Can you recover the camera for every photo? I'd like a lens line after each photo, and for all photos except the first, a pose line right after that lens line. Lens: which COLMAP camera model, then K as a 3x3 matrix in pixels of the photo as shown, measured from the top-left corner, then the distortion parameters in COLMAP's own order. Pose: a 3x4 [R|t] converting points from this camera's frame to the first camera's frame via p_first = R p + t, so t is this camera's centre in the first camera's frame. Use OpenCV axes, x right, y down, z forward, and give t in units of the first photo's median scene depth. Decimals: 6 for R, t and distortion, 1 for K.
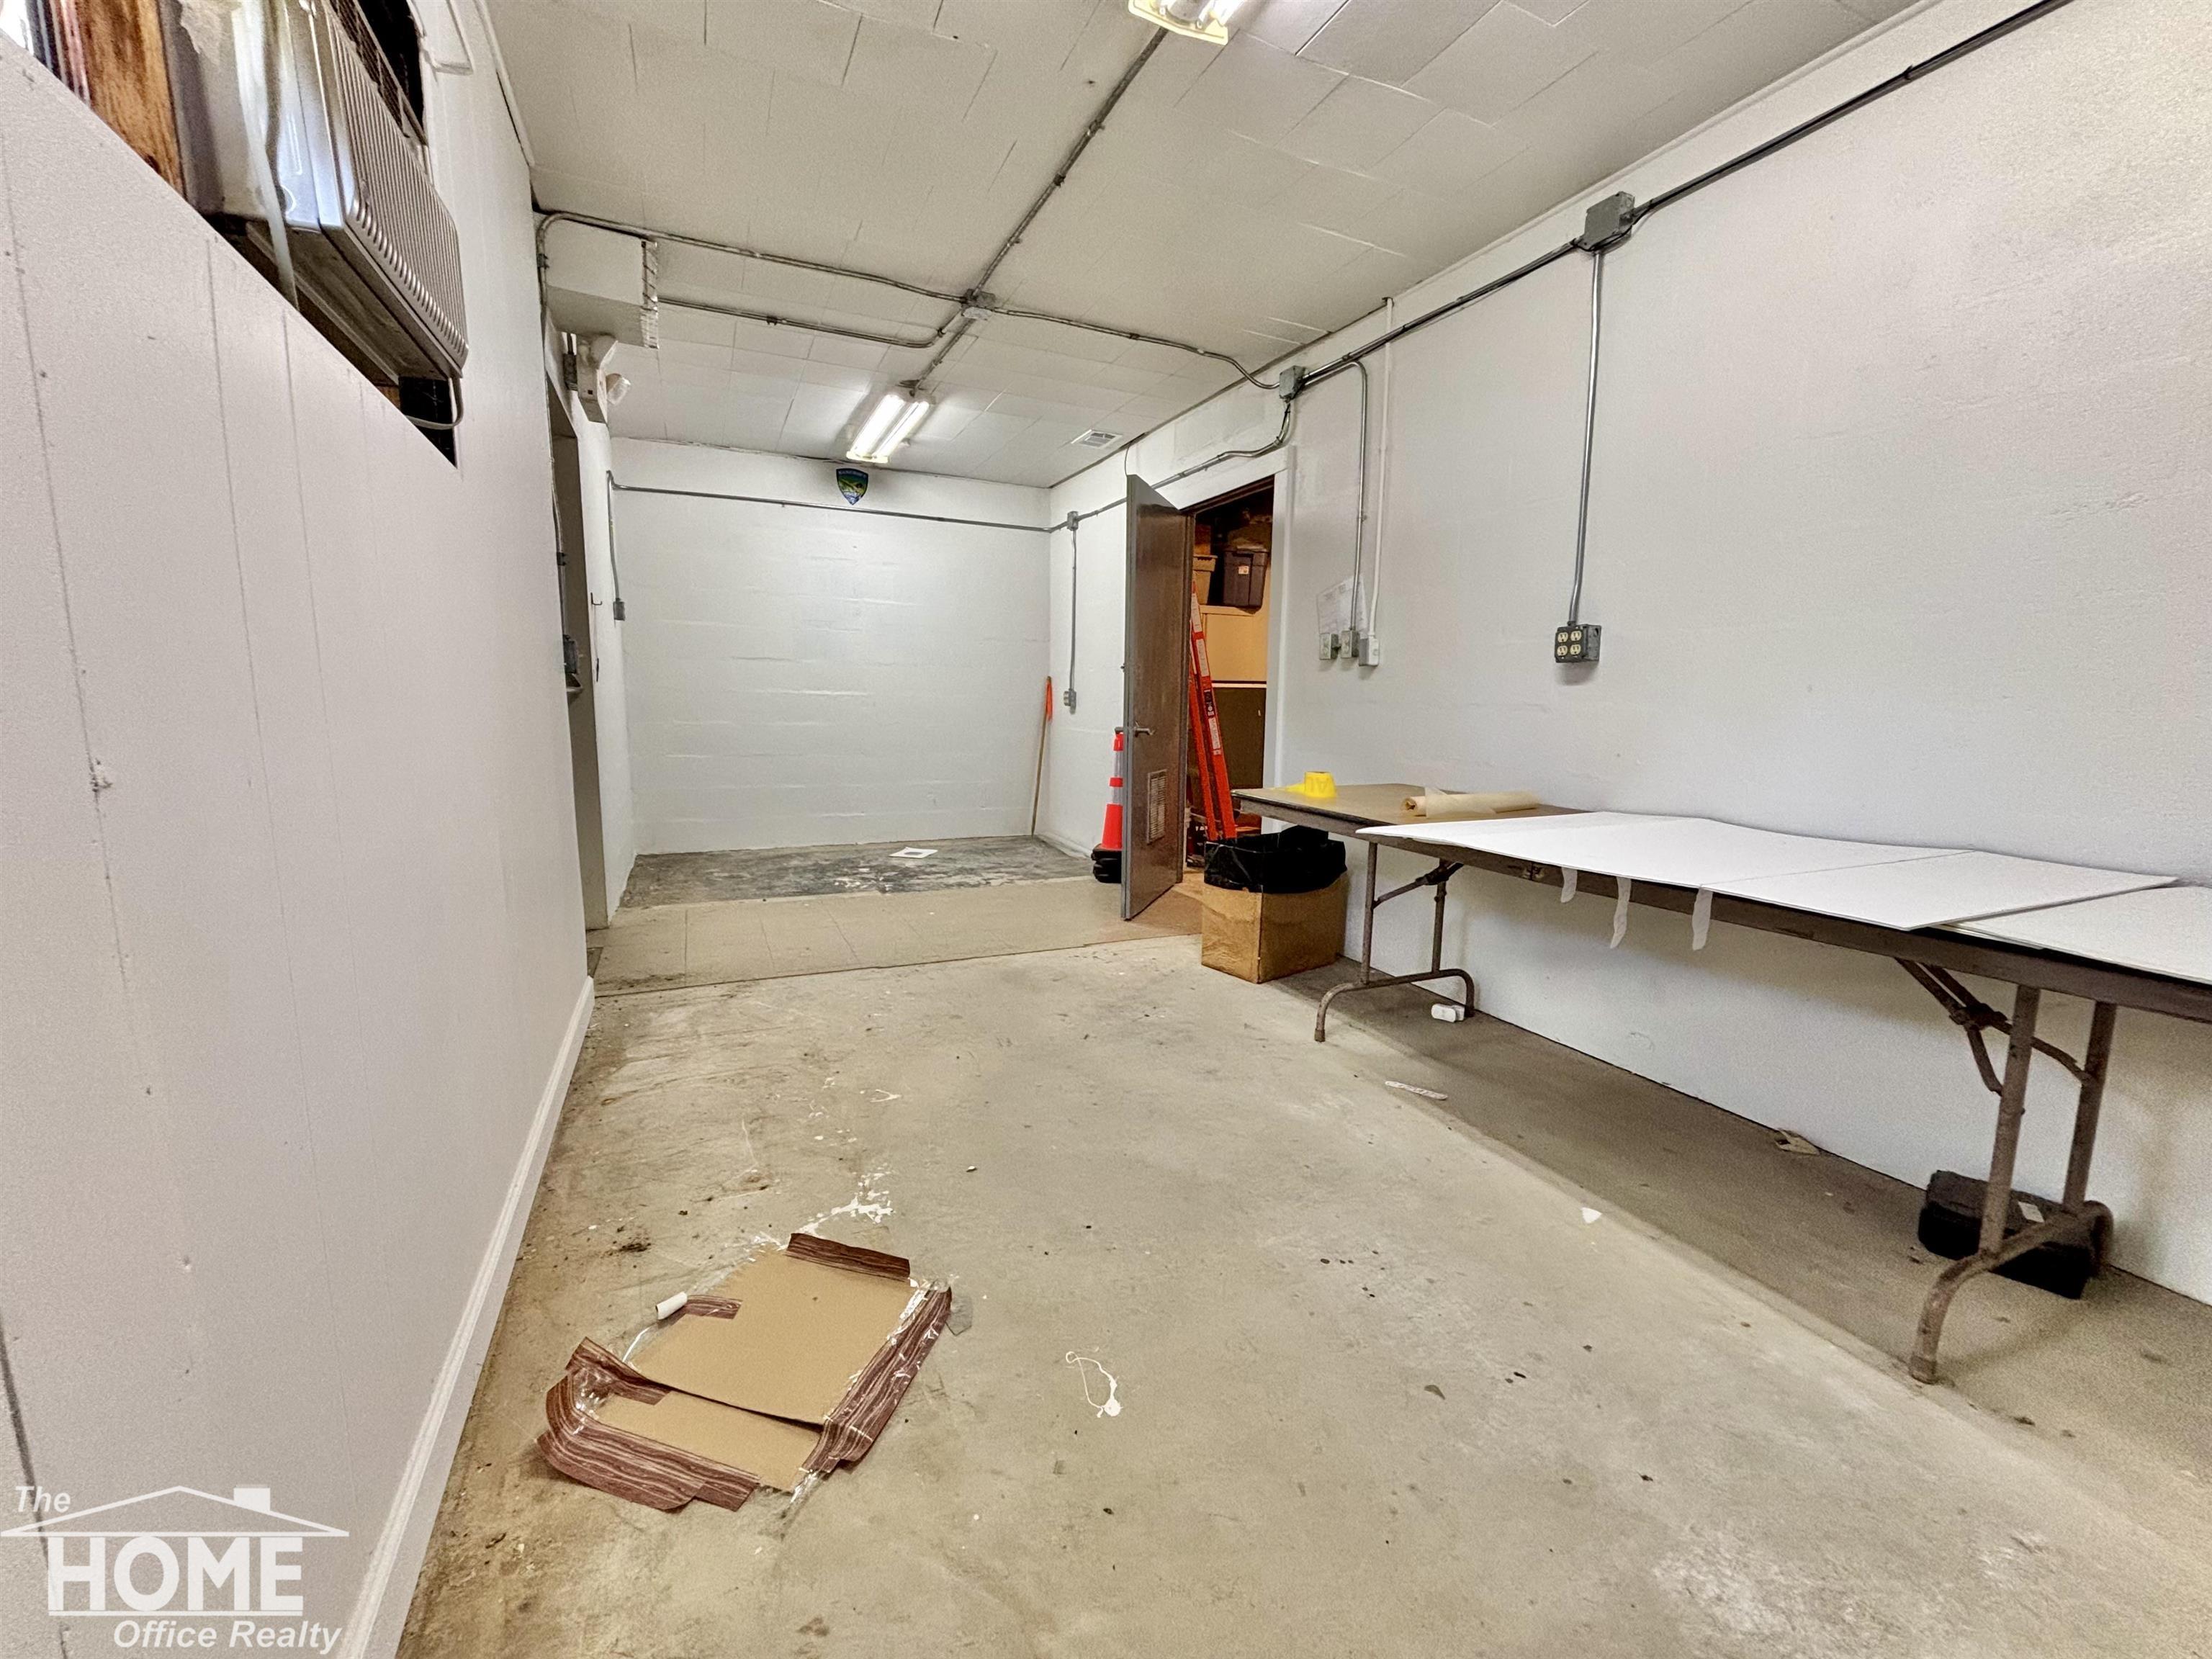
lens RADIAL K [[888.3, 0, 1104.8], [0, 888.3, 830.0], [0, 0, 1]] dist [-0.000687, 0.000106]
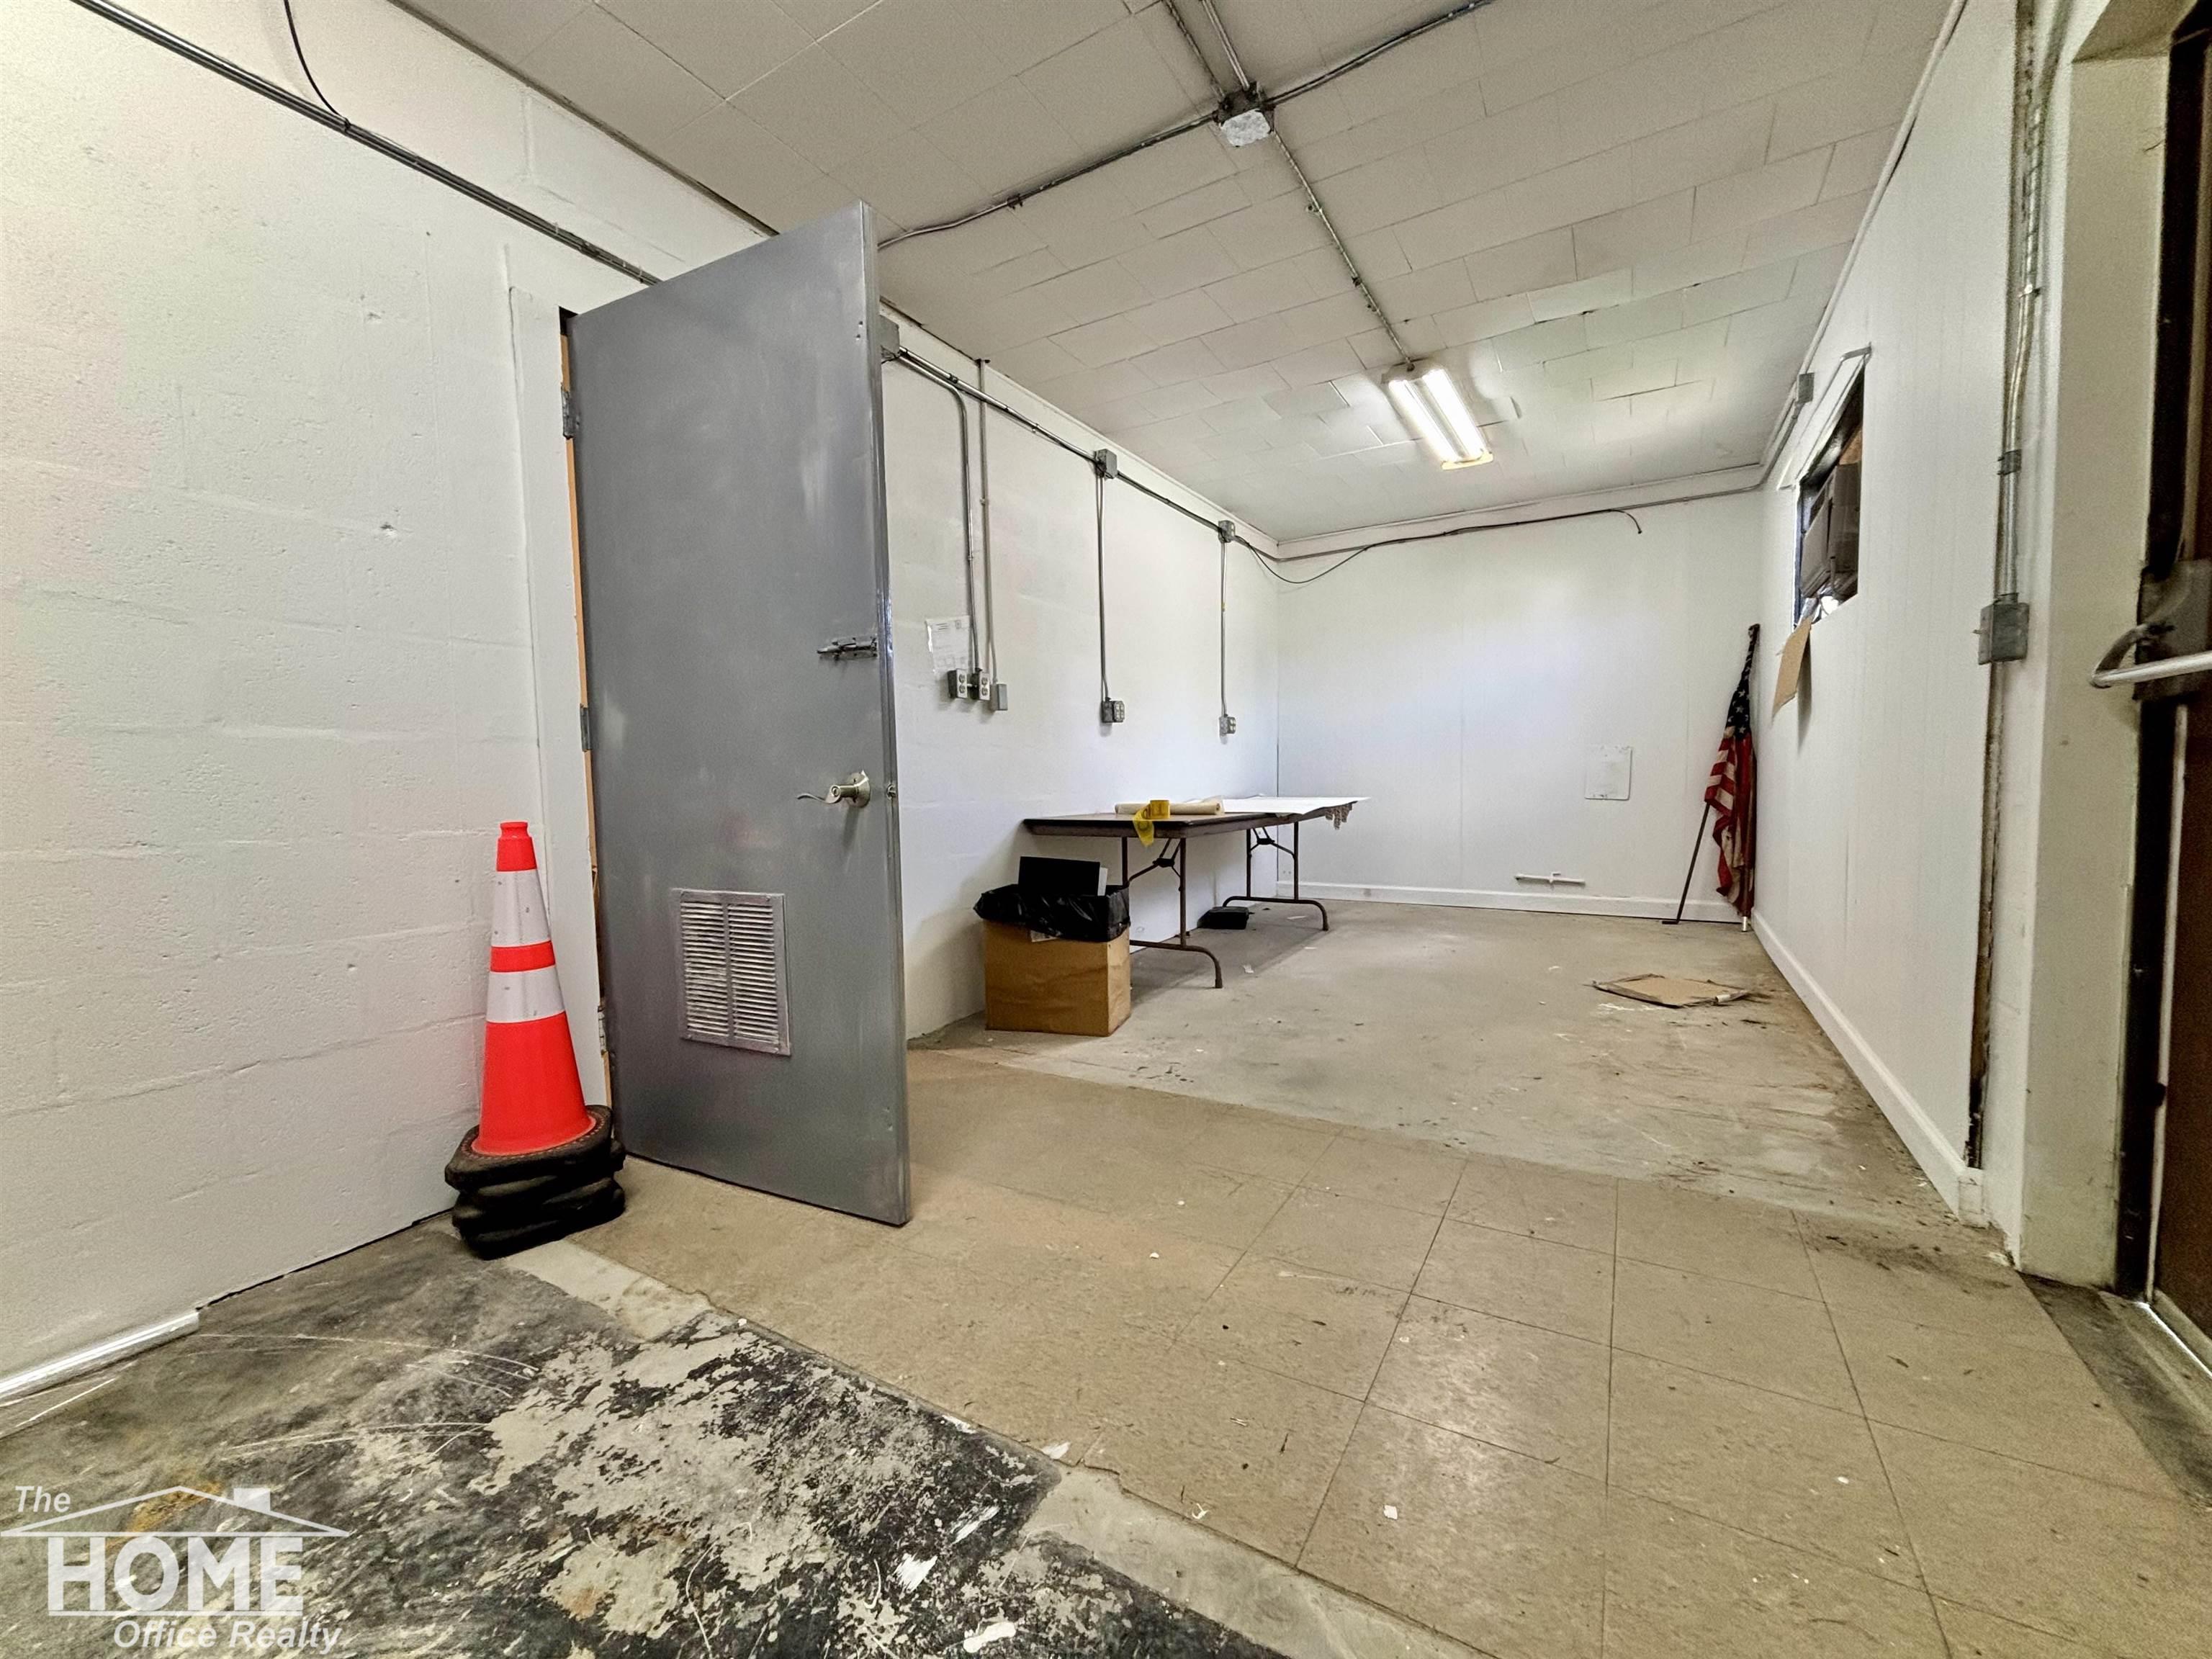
lens RADIAL K [[888.3, 0, 1105.7], [0, 888.3, 829.5], [0, 0, 1]] dist [-0.000687, 0.000106]
pose [[-0.564738, -0.057038, 0.823297, -0.713770], [0.131327, 0.978686, 0.157886, -0.224888], [-0.814754, 0.197285, -0.545210, 1.705596]]
